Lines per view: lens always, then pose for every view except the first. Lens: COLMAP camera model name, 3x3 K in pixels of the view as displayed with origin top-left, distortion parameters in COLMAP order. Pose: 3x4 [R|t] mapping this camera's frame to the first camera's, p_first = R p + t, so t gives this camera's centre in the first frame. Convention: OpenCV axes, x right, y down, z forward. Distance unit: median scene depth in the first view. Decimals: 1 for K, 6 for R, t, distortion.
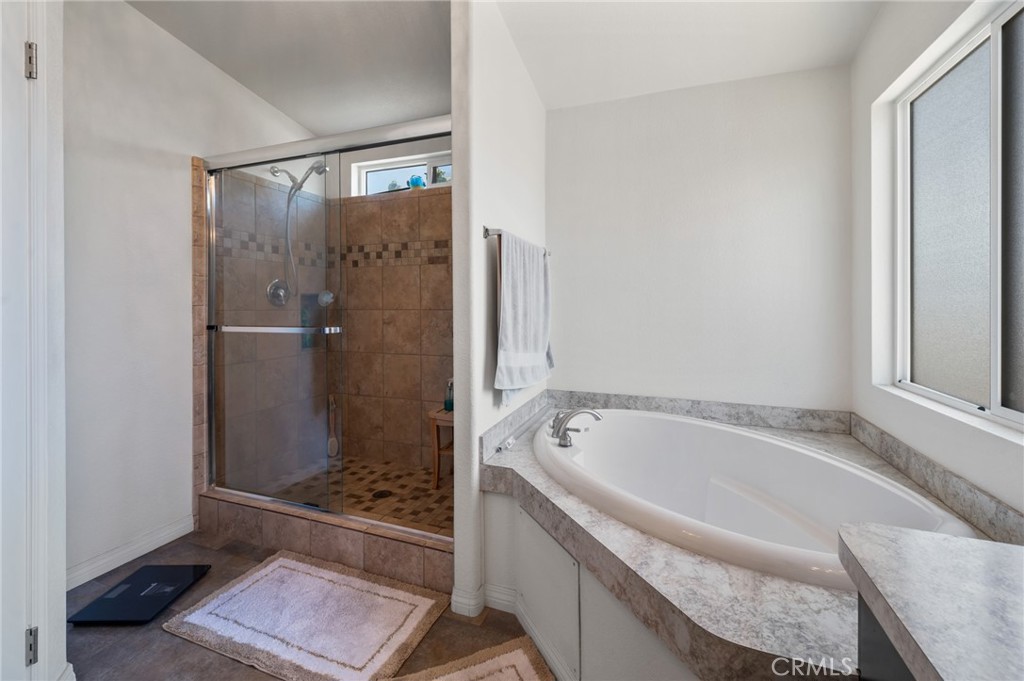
lens RADIAL K [[430.3, 0, 511.3], [0, 430.3, 304.8], [0, 0, 1]] dist [0.000296, -0.000136]
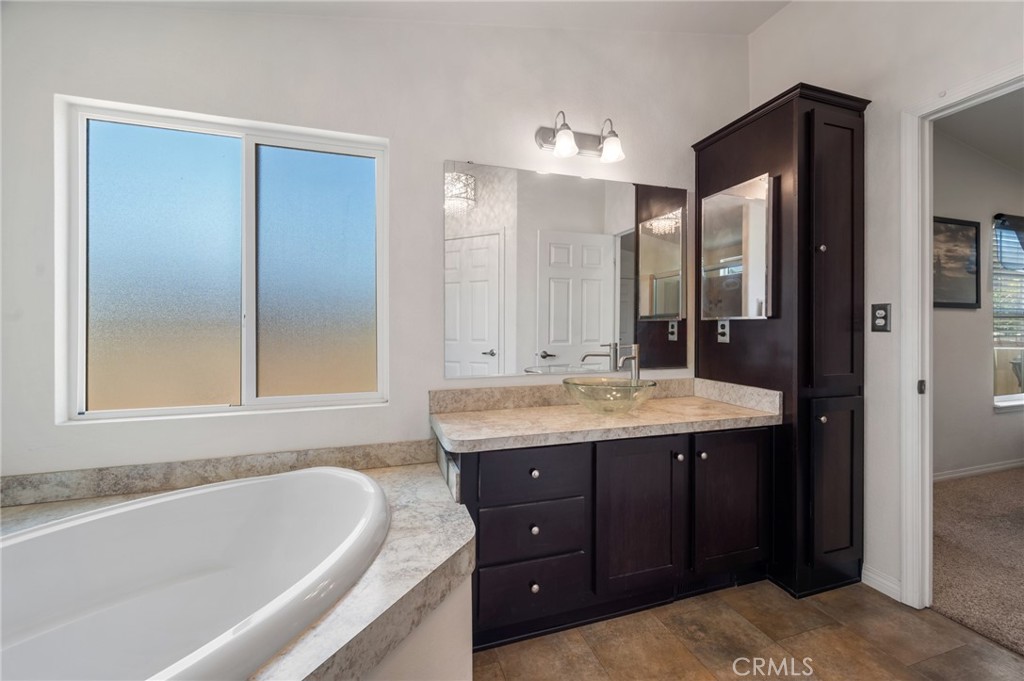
lens RADIAL K [[417.4, 0, 512.0], [0, 417.4, 340.5], [0, 0, 1]] dist [-0.000704, -0.000109]
pose [[-0.627276, -0.016389, 0.778624, -0.331127], [0.005880, 0.999650, 0.025778, 0.002279], [-0.778775, 0.020748, -0.626961, 0.752151]]
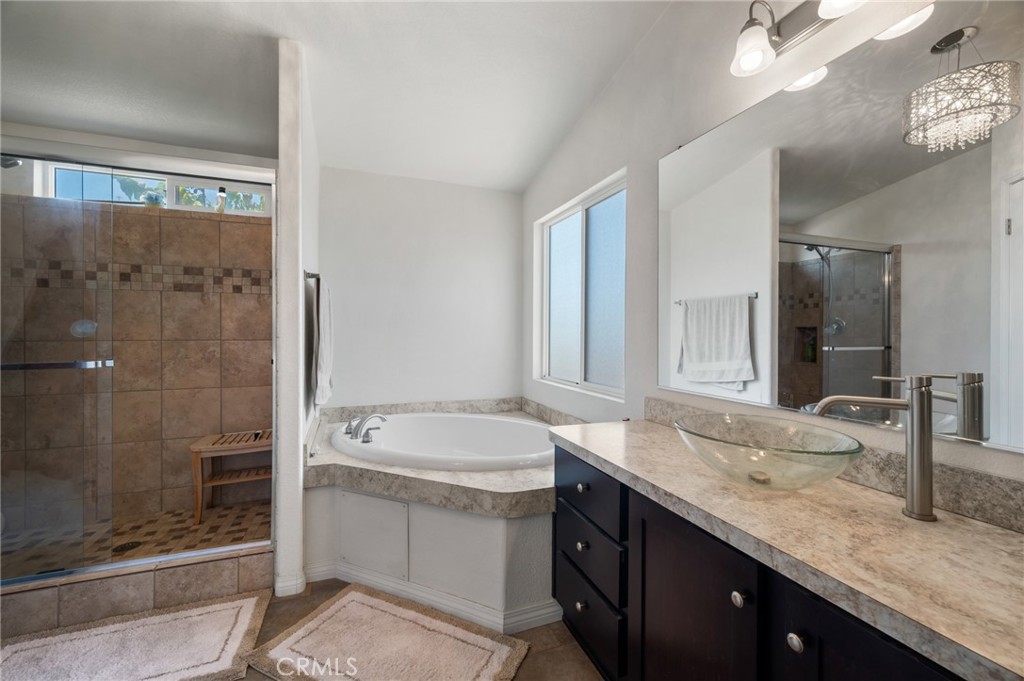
lens RADIAL K [[417.4, 0, 512.0], [0, 417.4, 340.5], [0, 0, 1]] dist [-0.000704, -0.000109]
pose [[0.752367, -0.012400, 0.658628, -0.339814], [-0.000130, 0.999820, 0.018971, -0.007280], [-0.658745, -0.014359, 0.752230, -0.225727]]
